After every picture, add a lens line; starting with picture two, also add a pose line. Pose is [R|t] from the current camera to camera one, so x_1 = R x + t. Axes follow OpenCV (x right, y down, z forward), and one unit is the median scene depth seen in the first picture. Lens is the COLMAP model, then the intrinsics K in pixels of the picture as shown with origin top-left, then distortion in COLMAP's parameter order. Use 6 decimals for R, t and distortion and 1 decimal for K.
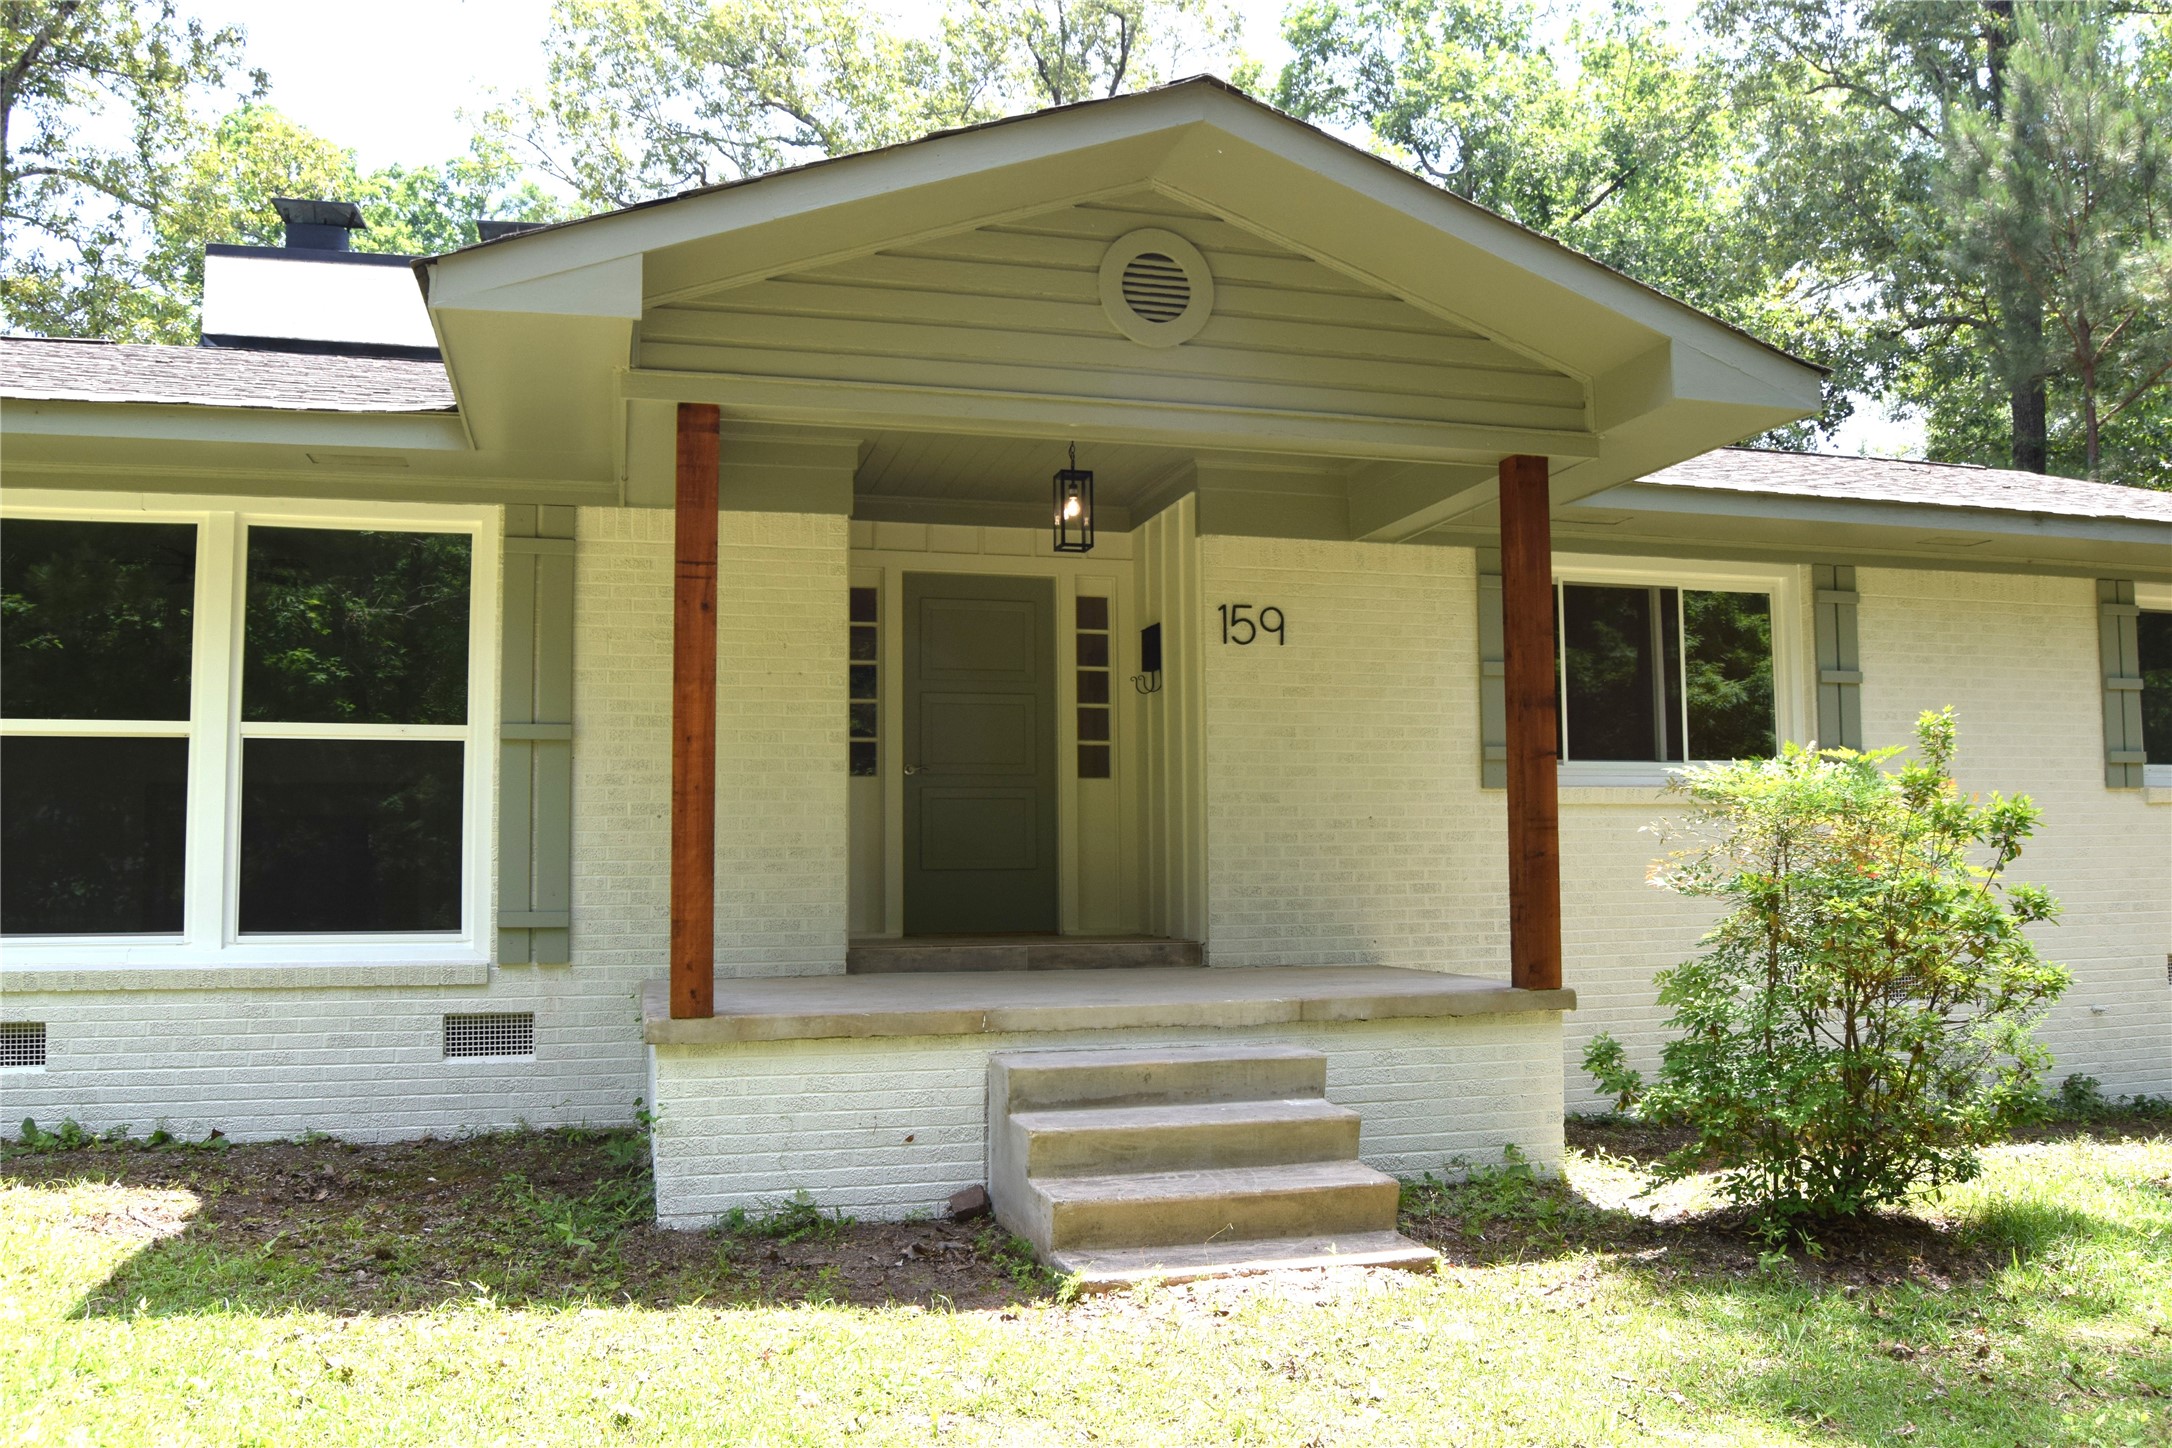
lens RADIAL K [[1709.2, 0, 1078.2], [0, 1709.2, 723.6], [0, 0, 1]] dist [-0.092565, 0.036158]
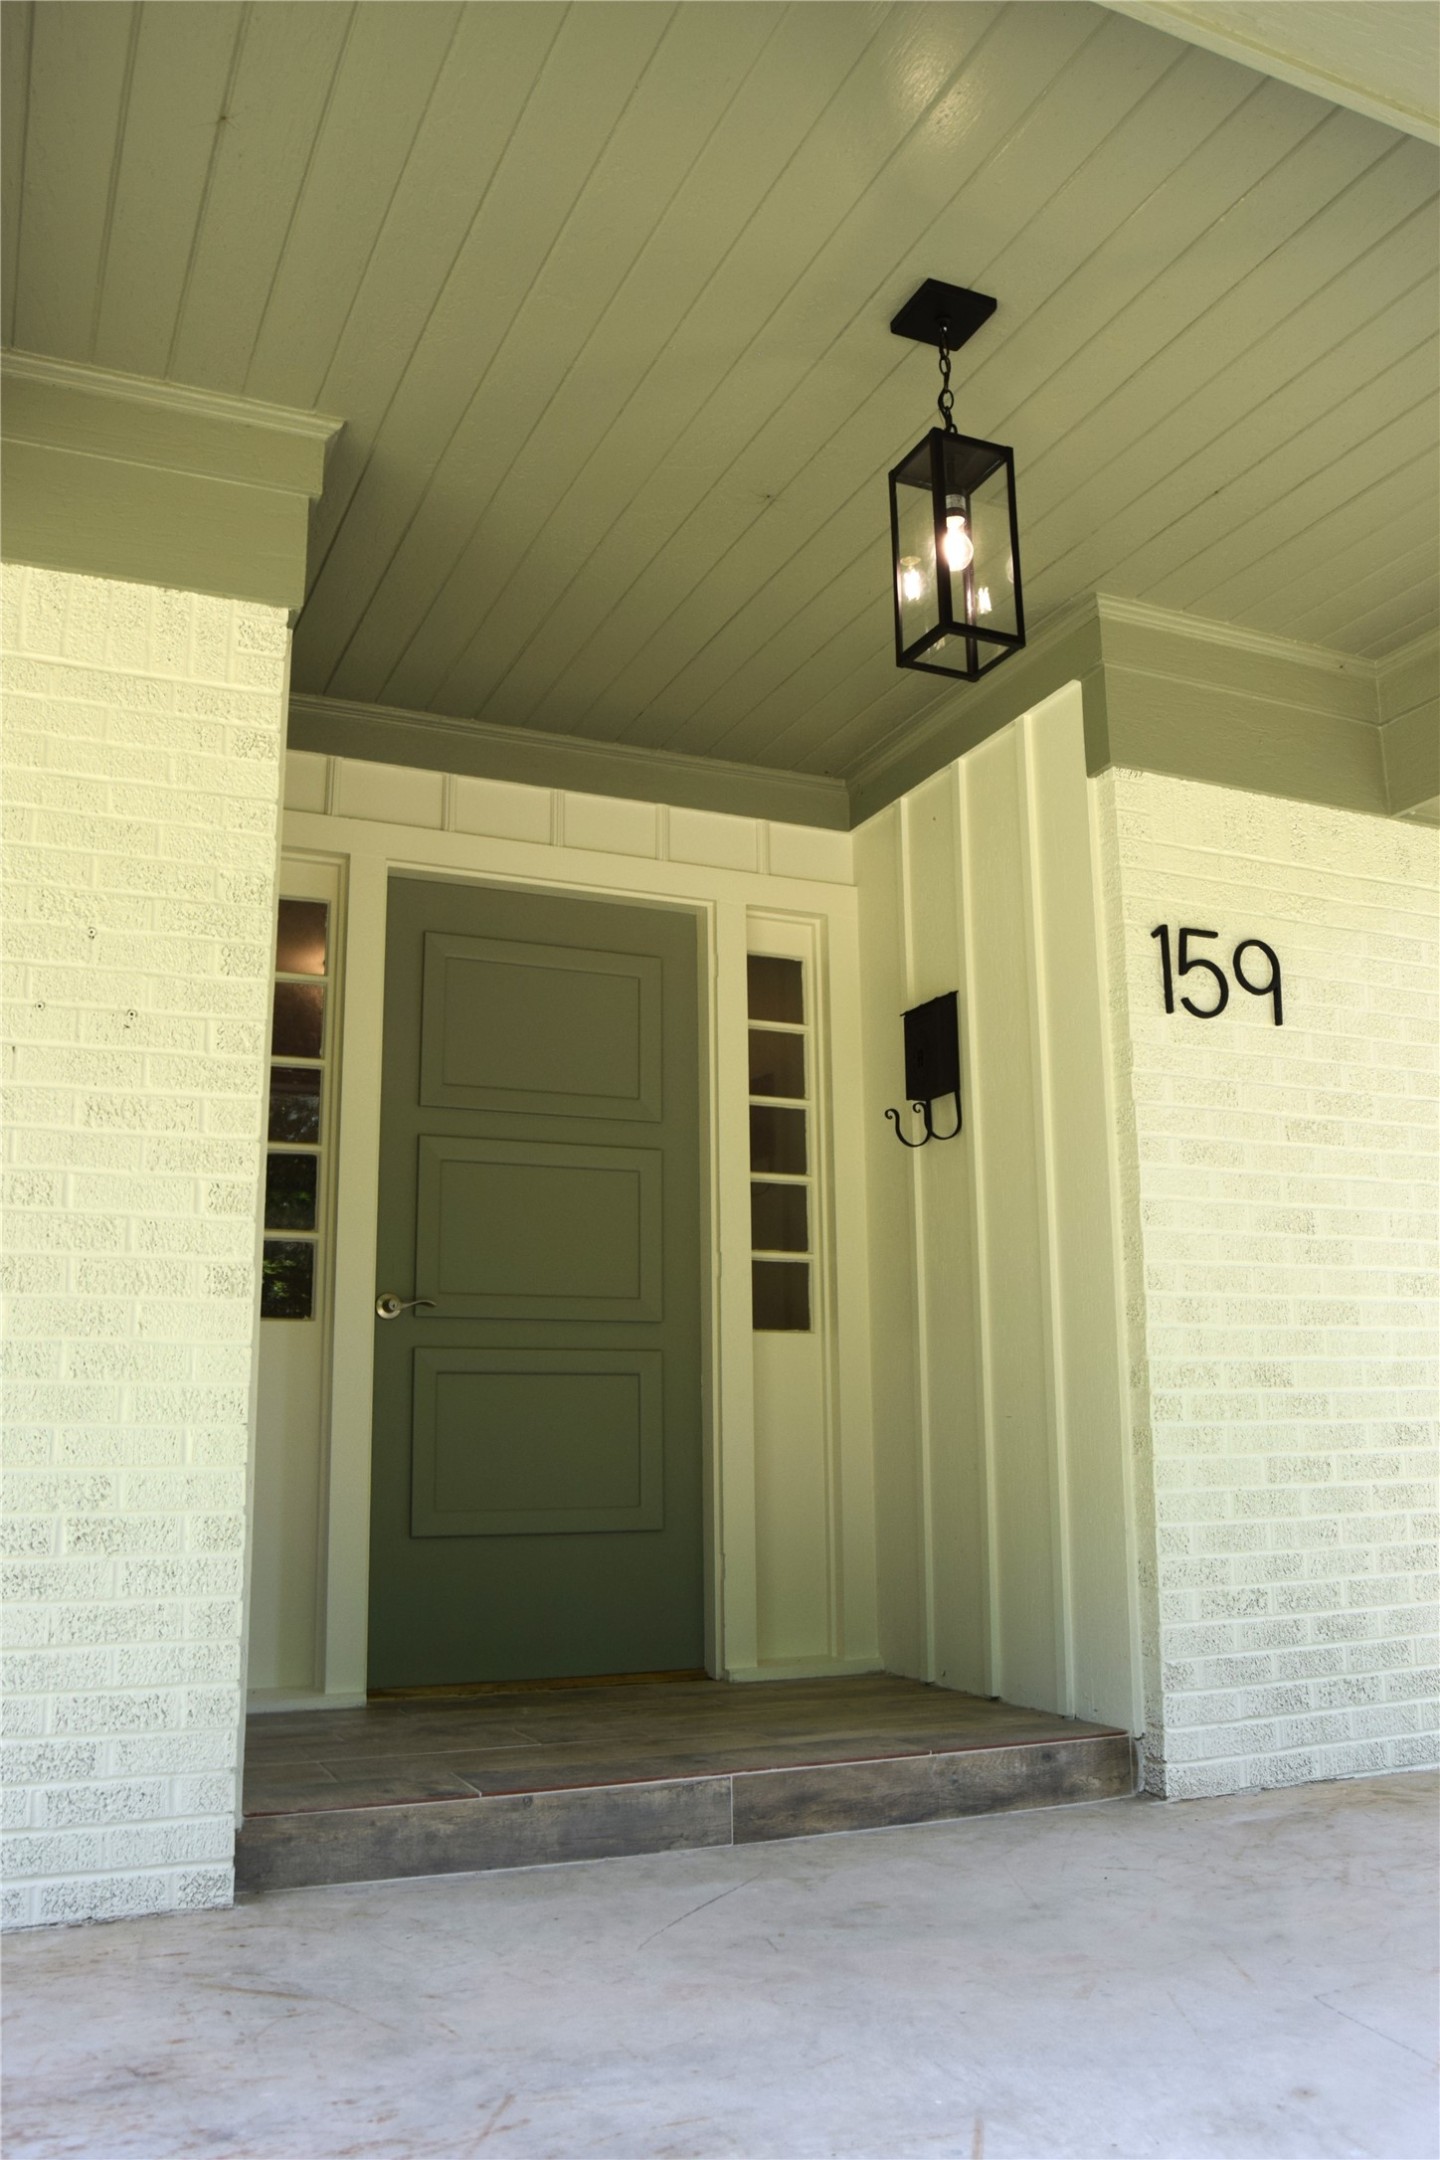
lens RADIAL K [[1699.7, 0, 734.4], [0, 1699.7, 1095.4], [0, 0, 1]] dist [-0.092565, 0.036158]
pose [[0.987527, 0.029700, 0.154623, -0.086792], [-0.011708, 0.993181, -0.115996, 0.024222], [-0.157014, 0.112738, 0.981141, 0.597540]]
